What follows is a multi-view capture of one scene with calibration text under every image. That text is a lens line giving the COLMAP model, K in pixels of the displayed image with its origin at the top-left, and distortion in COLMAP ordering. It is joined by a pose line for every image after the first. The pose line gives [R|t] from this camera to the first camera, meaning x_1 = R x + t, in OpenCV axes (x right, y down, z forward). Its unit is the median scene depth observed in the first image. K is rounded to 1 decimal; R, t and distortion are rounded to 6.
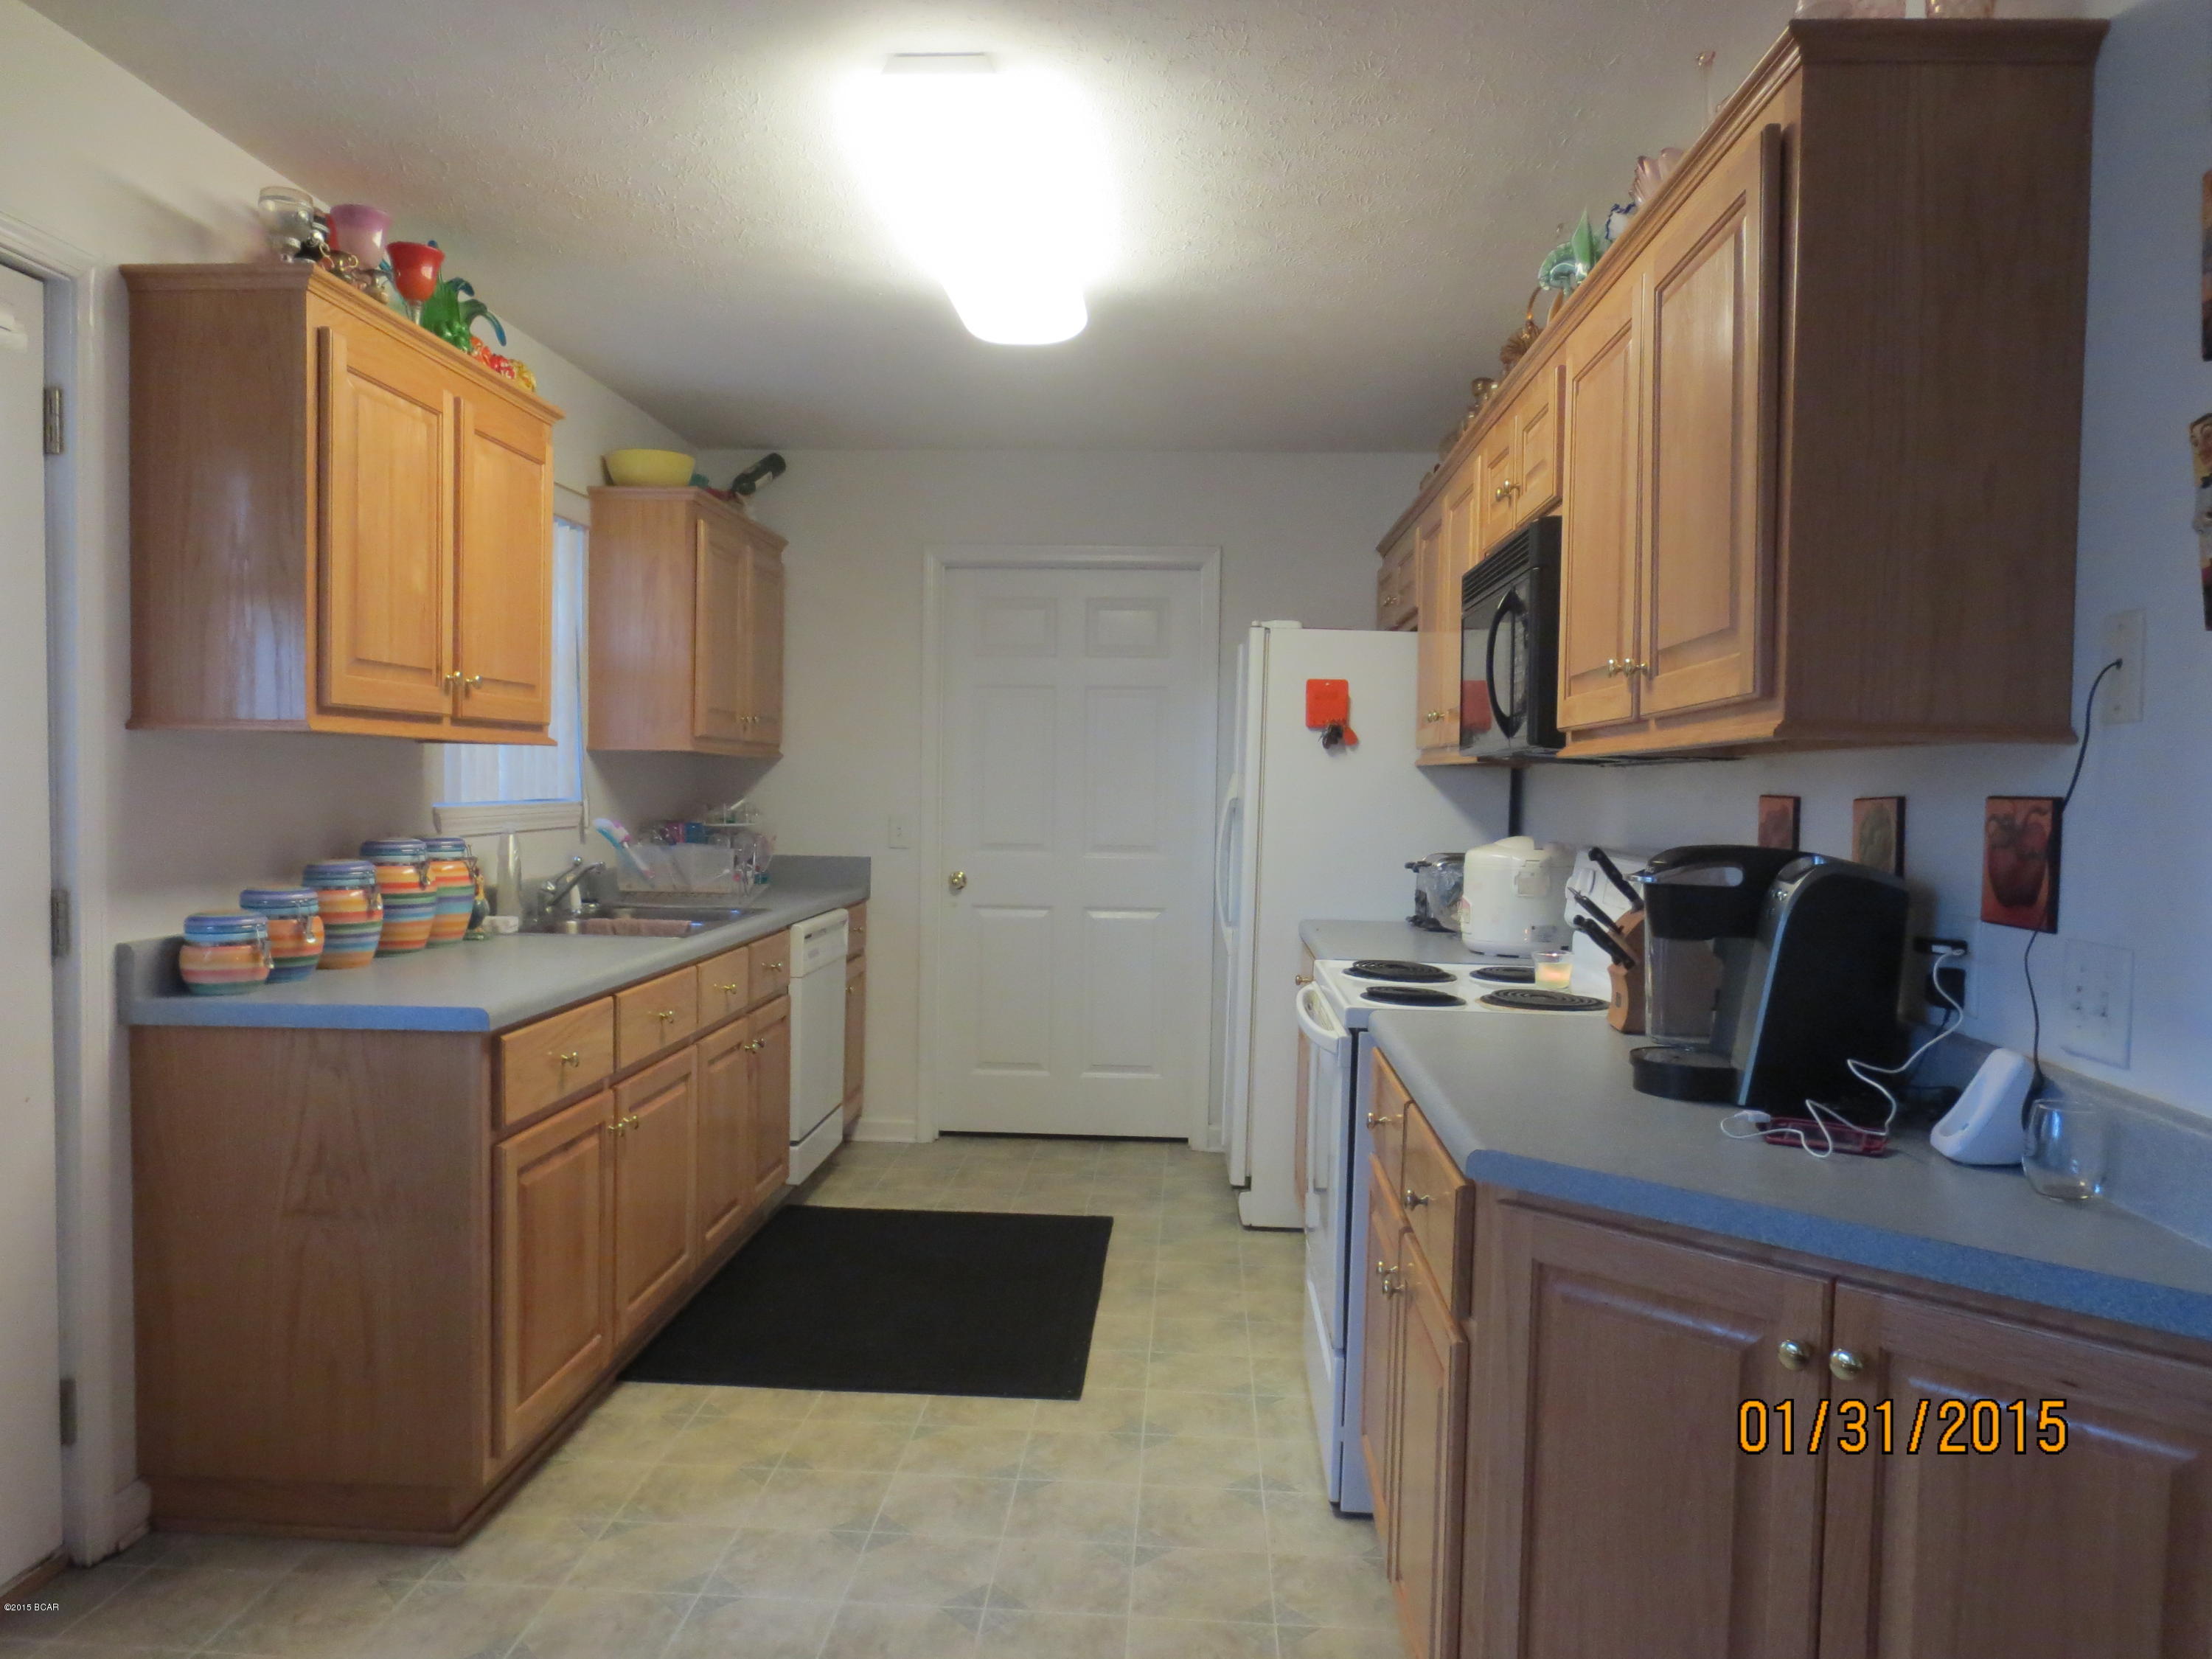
lens RADIAL K [[1563.9, 0, 1106.3], [0, 1563.9, 828.8], [0, 0, 1]] dist [0.008153, 0.002279]
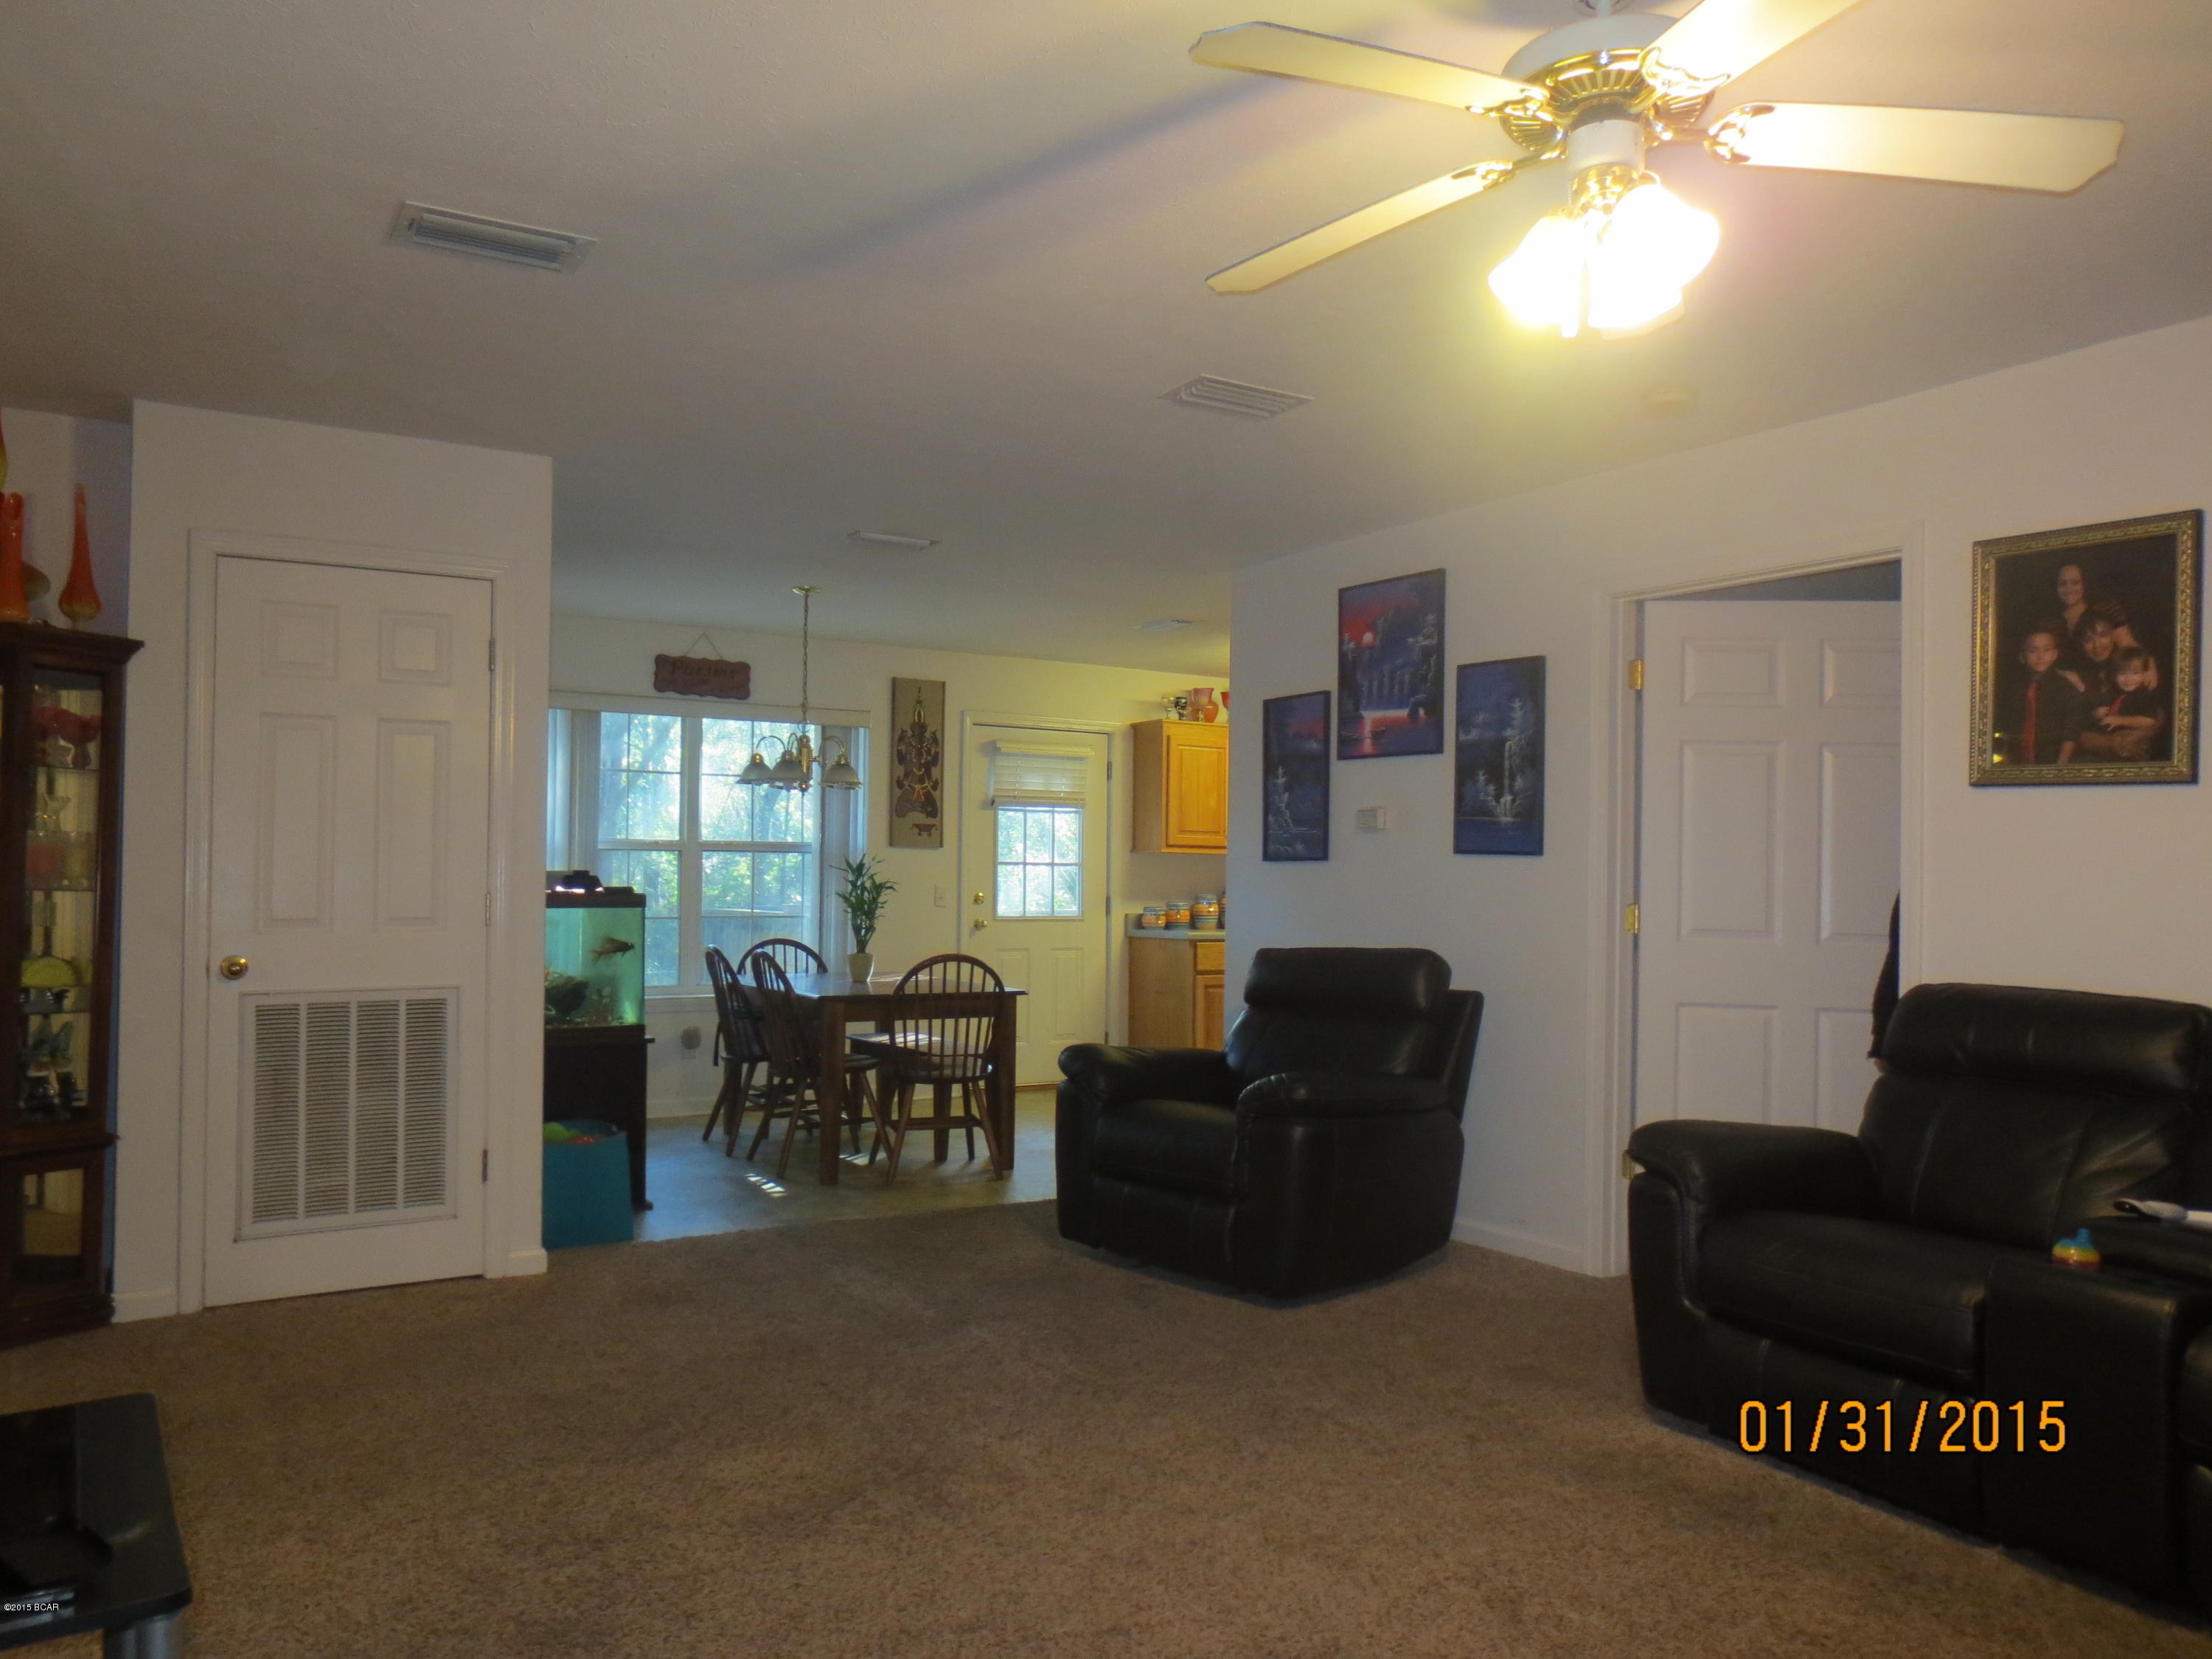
lens RADIAL K [[1563.9, 0, 1105.0], [0, 1563.9, 837.6], [0, 0, 1]] dist [0.008153, 0.002279]
pose [[0.617741, -0.021691, -0.786082, 2.099736], [-0.028109, 0.998372, -0.049638, 0.078311], [0.785879, 0.052759, 0.616126, -1.205871]]
